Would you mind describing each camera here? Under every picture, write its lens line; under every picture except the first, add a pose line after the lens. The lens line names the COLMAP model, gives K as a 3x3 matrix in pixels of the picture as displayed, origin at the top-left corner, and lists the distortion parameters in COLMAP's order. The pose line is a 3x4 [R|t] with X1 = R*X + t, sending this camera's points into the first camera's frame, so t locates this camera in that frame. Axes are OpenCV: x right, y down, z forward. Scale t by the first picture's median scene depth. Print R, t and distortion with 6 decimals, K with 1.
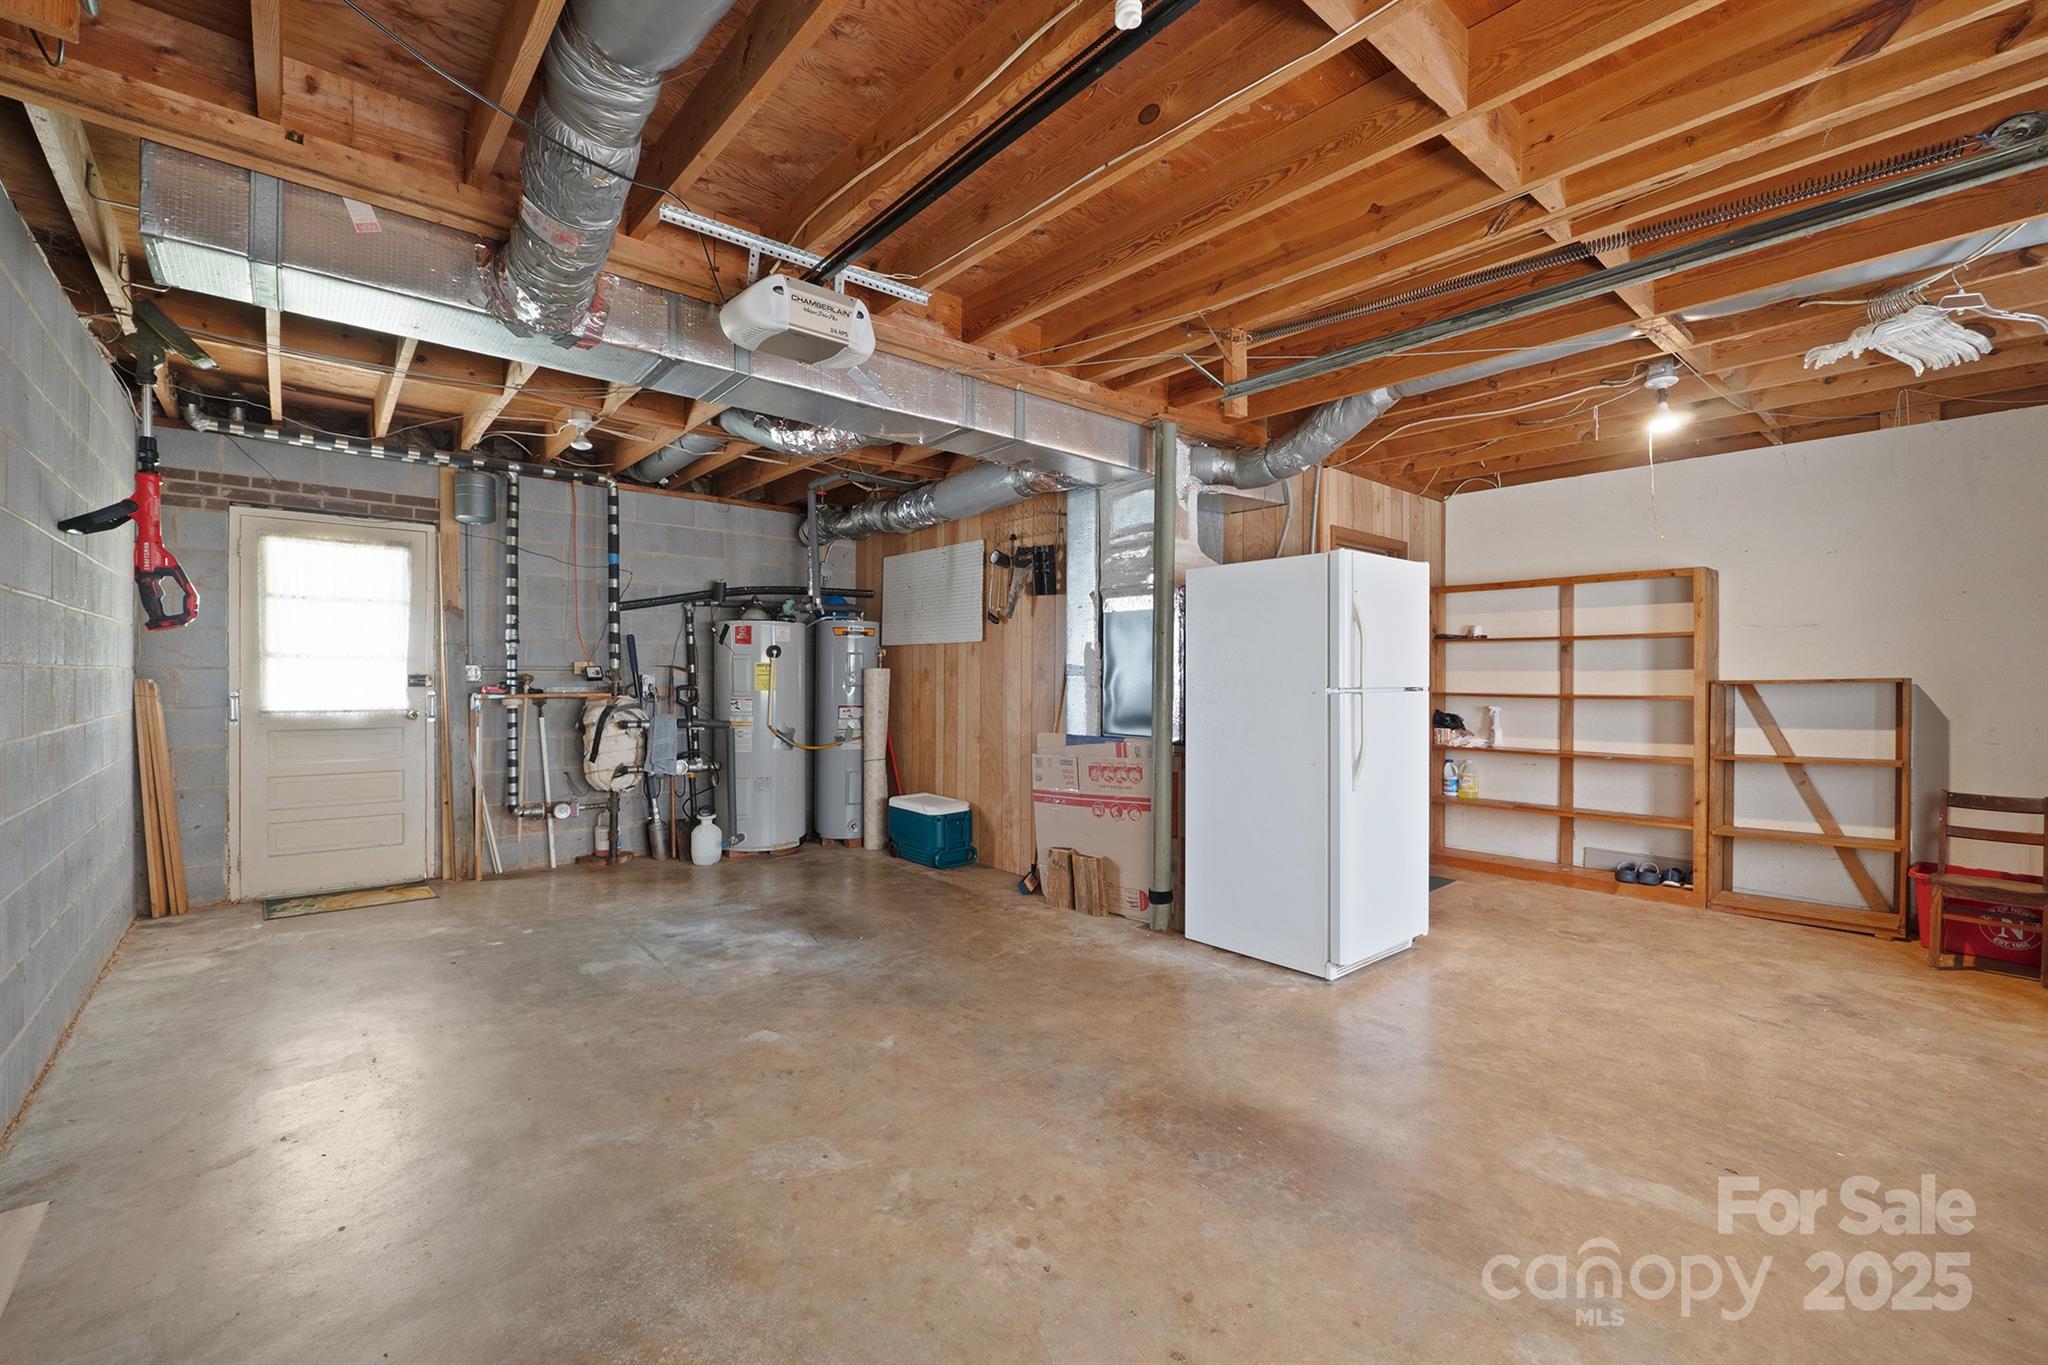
lens RADIAL K [[862.6, 0, 1019.0], [0, 862.6, 681.0], [0, 0, 1]] dist [-0.006717, -0.000241]
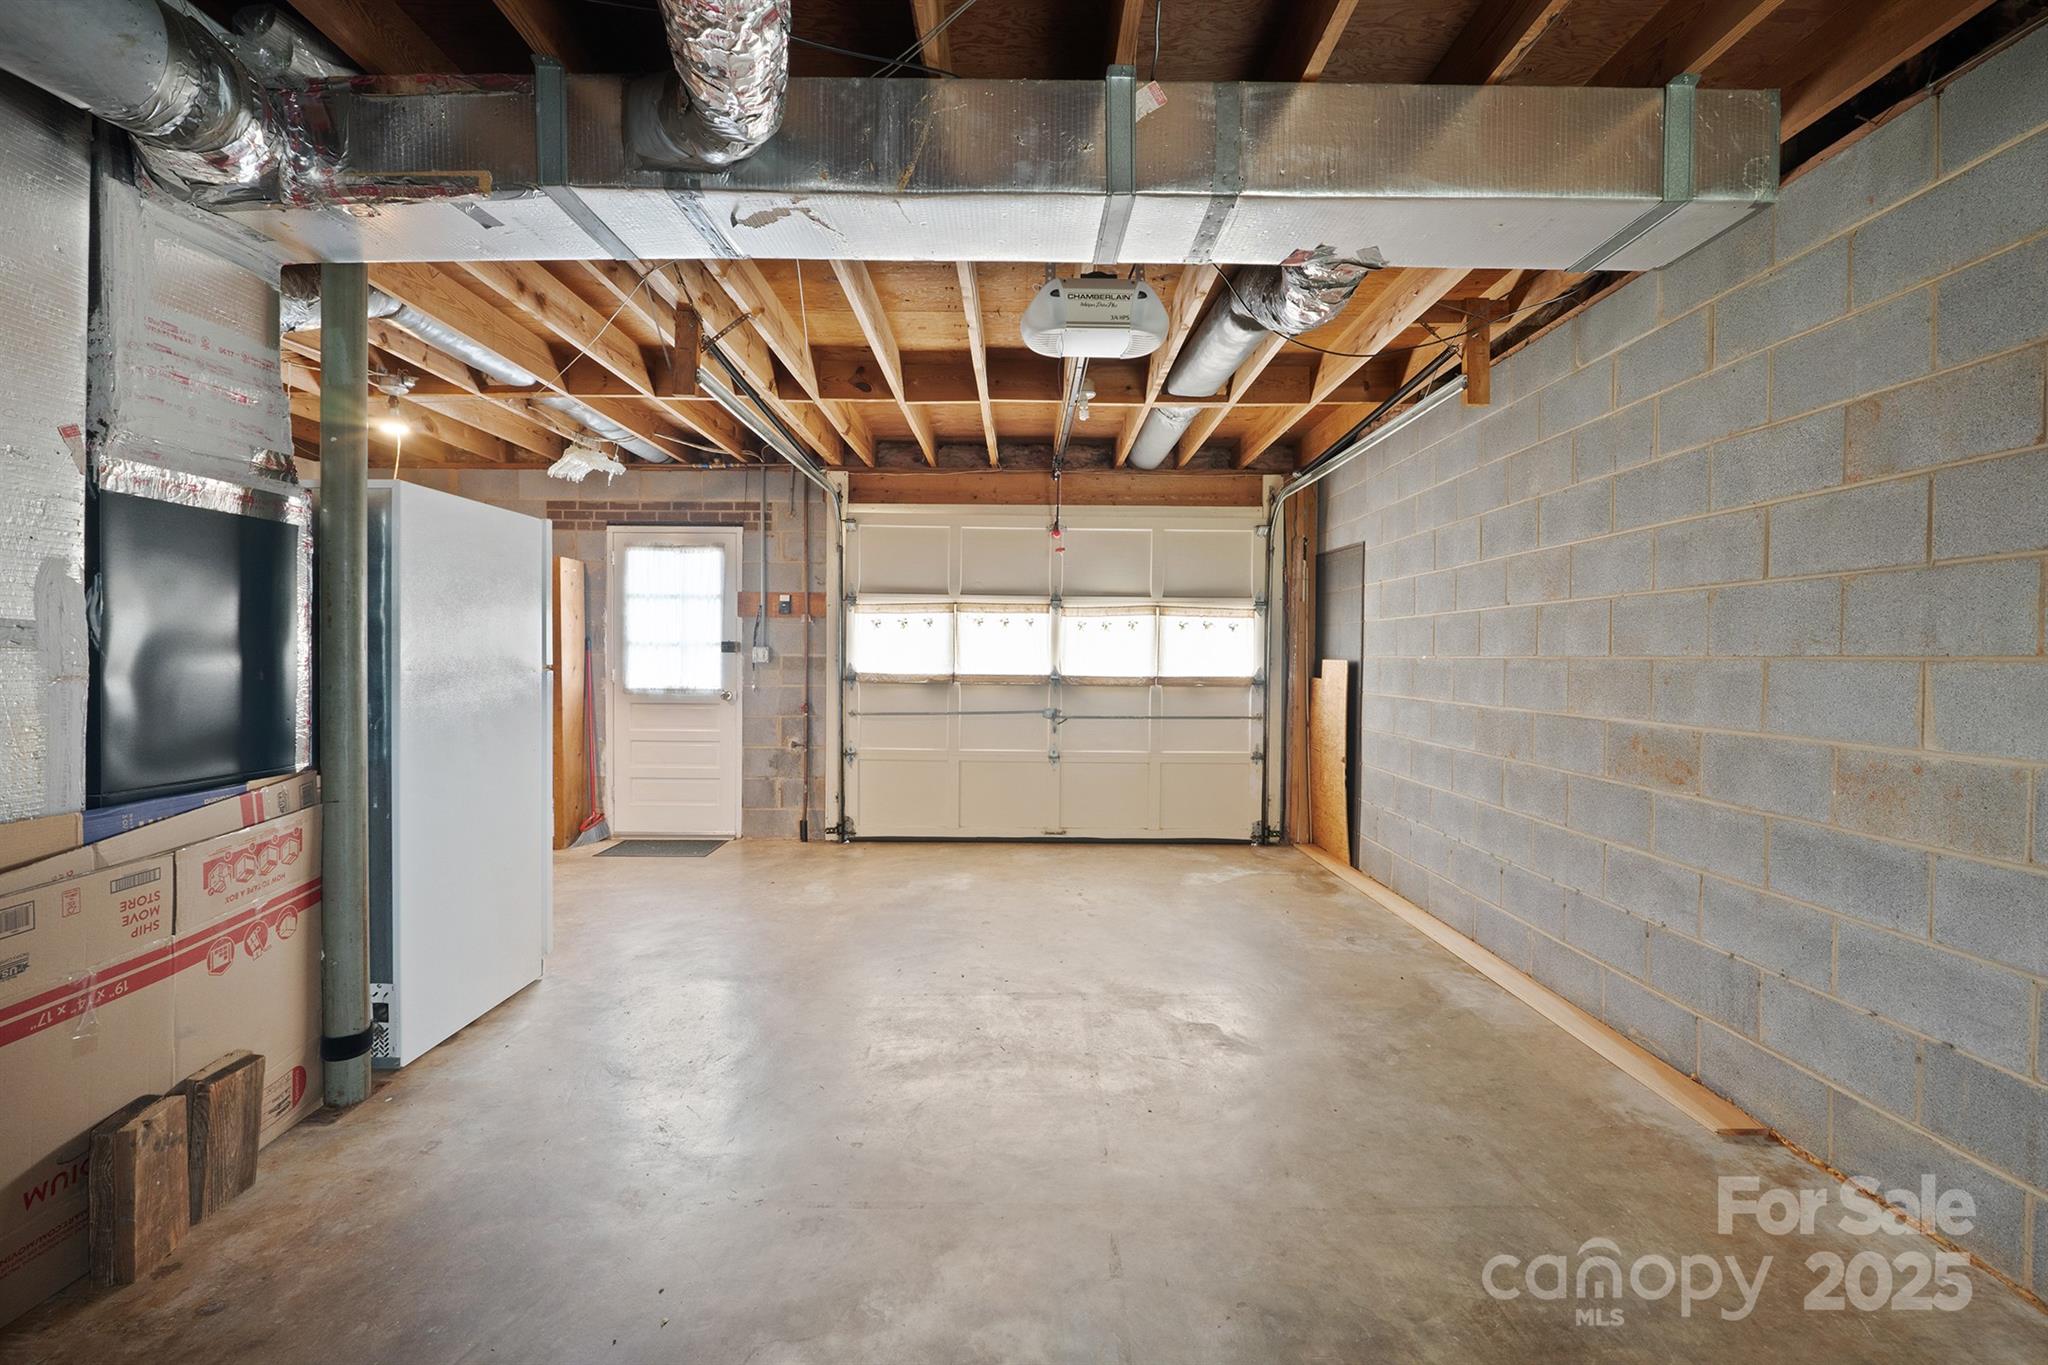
lens RADIAL K [[862.6, 0, 1021.4], [0, 862.6, 669.7], [0, 0, 1]] dist [-0.006717, -0.000241]
pose [[-0.763159, -0.016149, 0.646008, -0.521417], [-0.005535, 0.999814, 0.018454, -0.006532], [-0.646187, 0.010507, -0.763107, 1.120886]]
